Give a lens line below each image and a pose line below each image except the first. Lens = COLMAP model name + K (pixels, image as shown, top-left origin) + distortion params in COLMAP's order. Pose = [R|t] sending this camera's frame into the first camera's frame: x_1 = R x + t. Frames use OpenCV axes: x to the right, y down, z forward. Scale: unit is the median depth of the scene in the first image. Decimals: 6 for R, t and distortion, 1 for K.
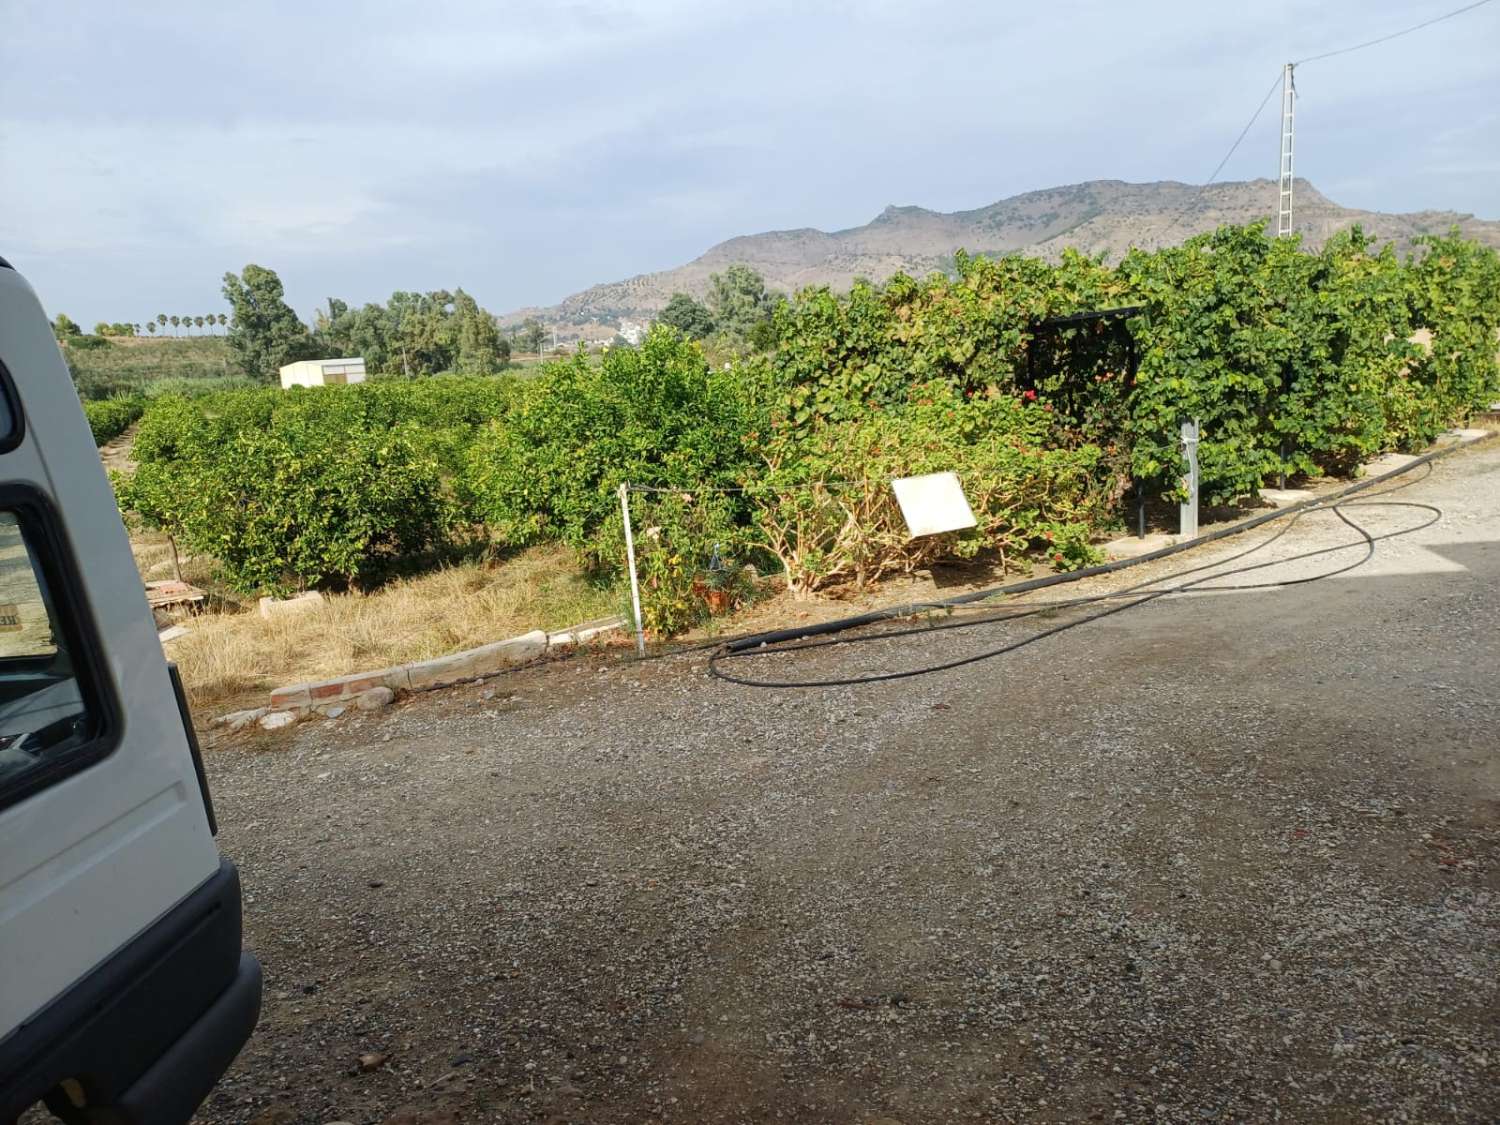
lens RADIAL K [[1086.5, 0, 707.9], [0, 1086.5, 559.9], [0, 0, 1]] dist [0.083177, -0.084480]
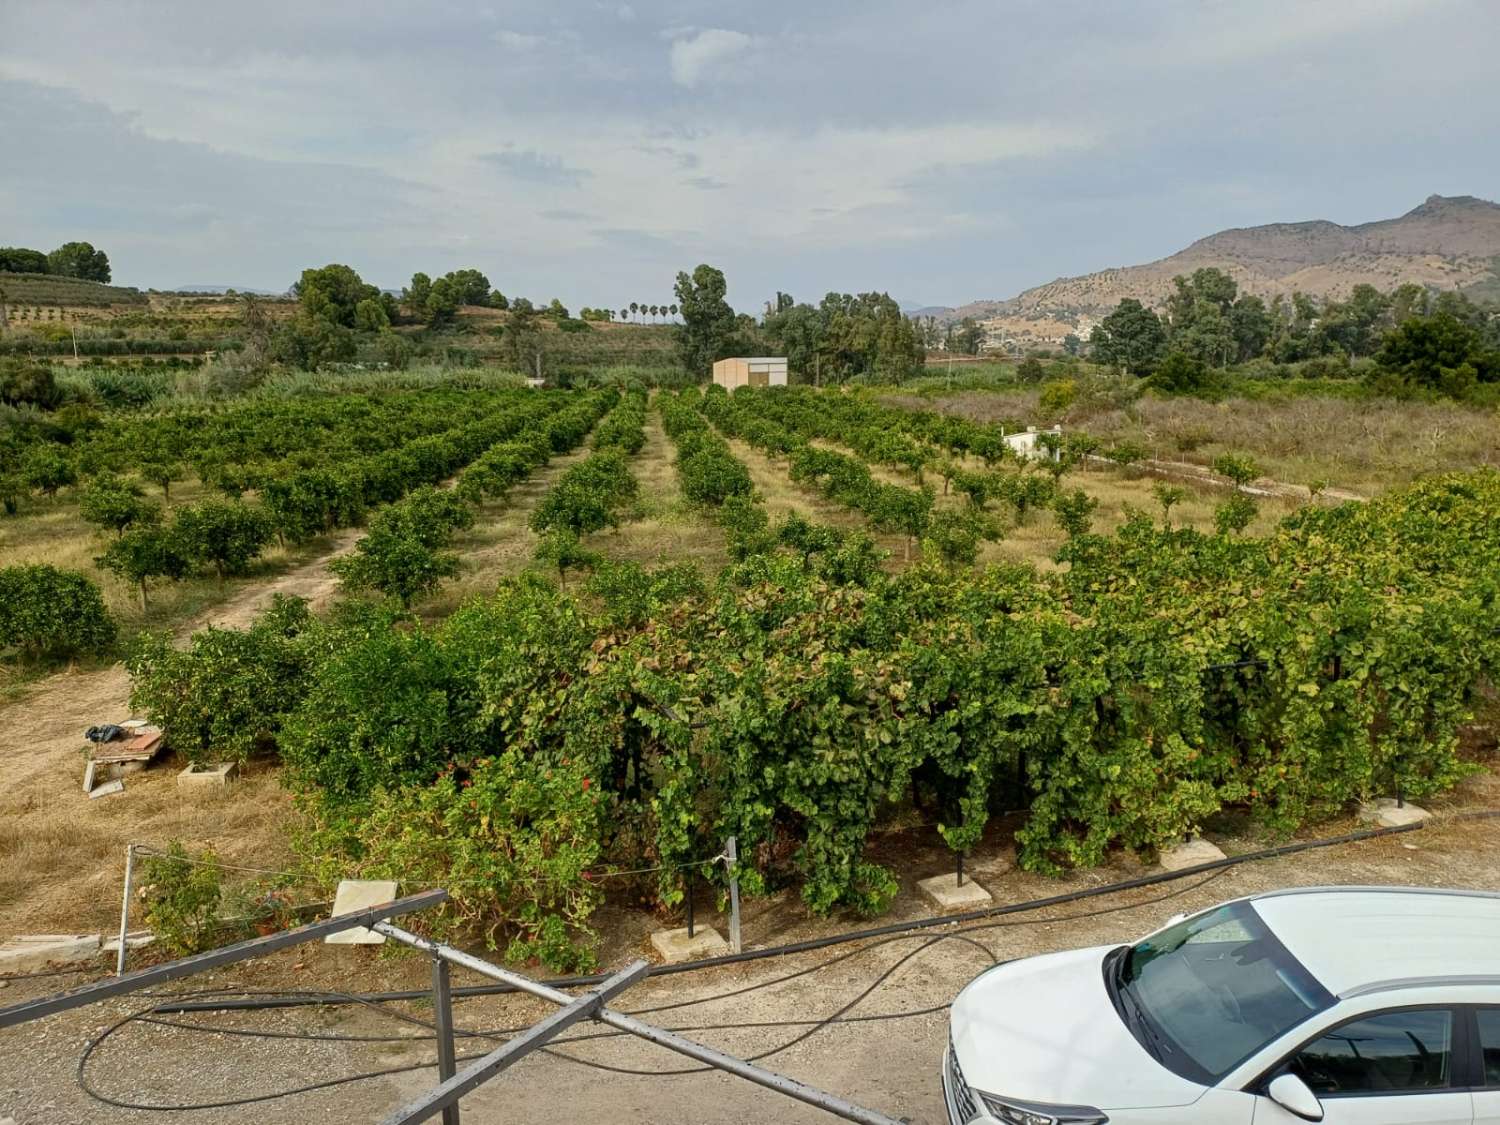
lens RADIAL K [[1086.5, 0, 727.8], [0, 1086.5, 586.2], [0, 0, 1]] dist [0.083177, -0.084480]
pose [[0.925874, 0.136275, -0.352401, 0.613568], [-0.124936, 0.990648, 0.054841, -0.333097], [0.356579, -0.006749, 0.934241, 0.054629]]
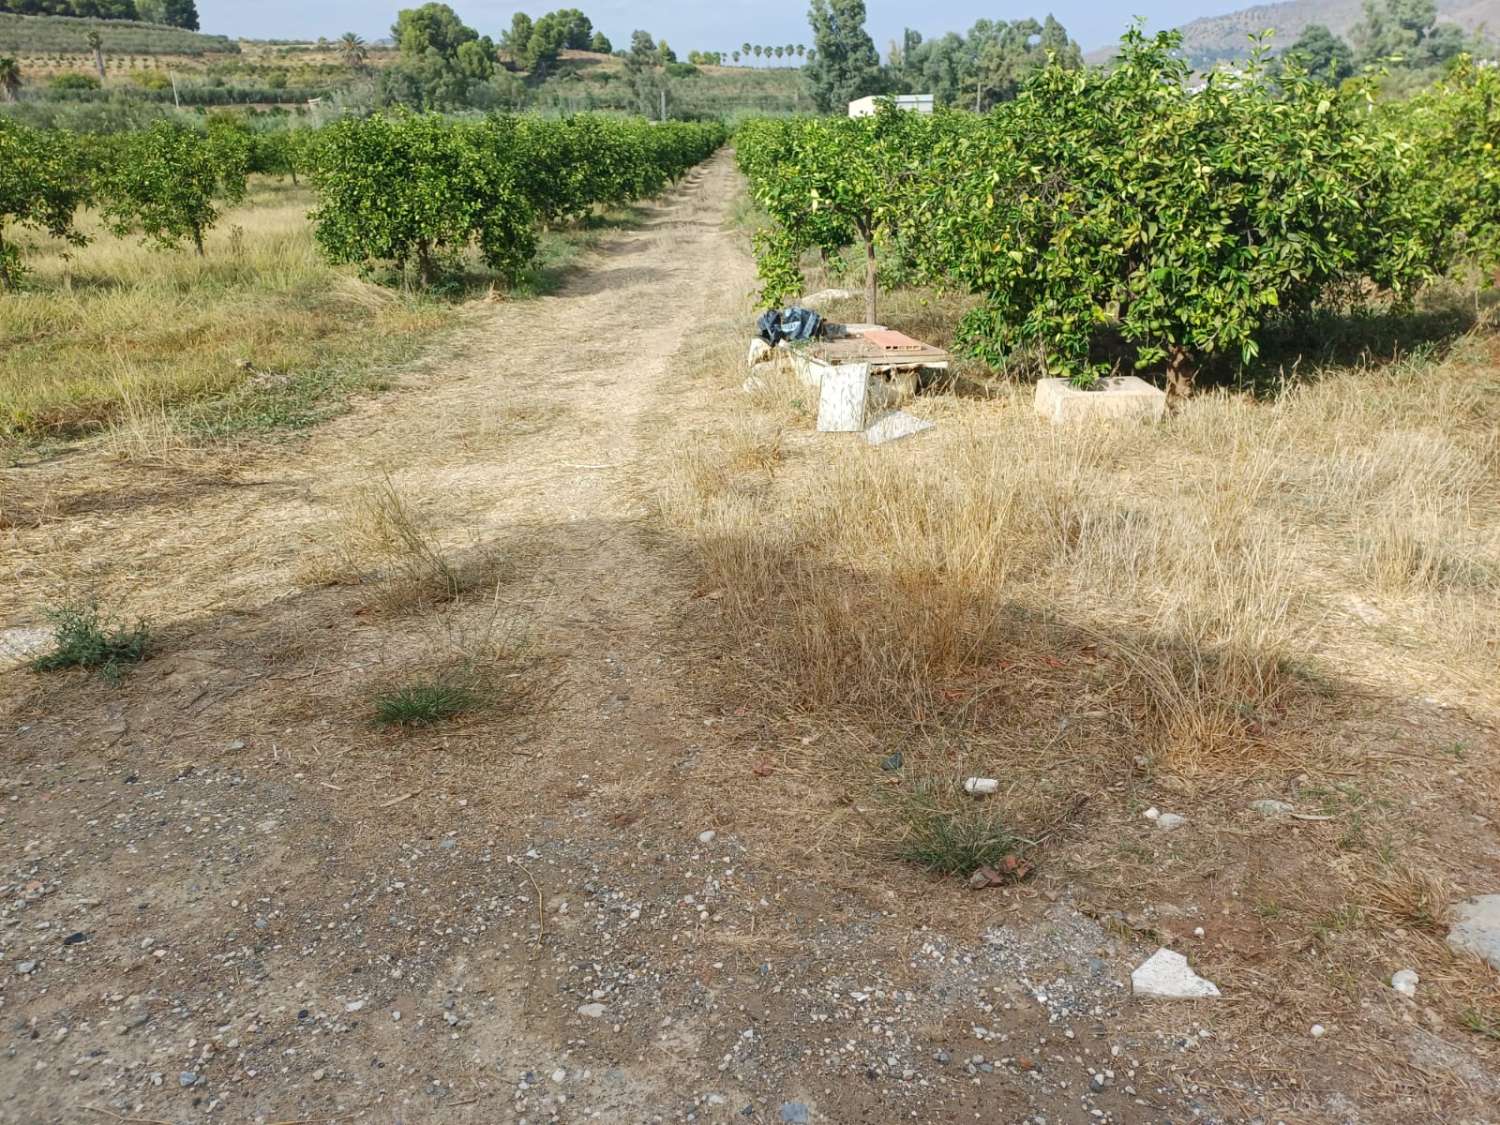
lens RADIAL K [[1083.4, 0, 736.9], [0, 1083.4, 566.1], [0, 0, 1]] dist [0.056899, -0.046307]
pose [[0.897990, 0.211387, -0.385915, -0.339353], [-0.123471, 0.962862, 0.240108, 0.014446], [0.422338, -0.167965, 0.890740, 0.474206]]
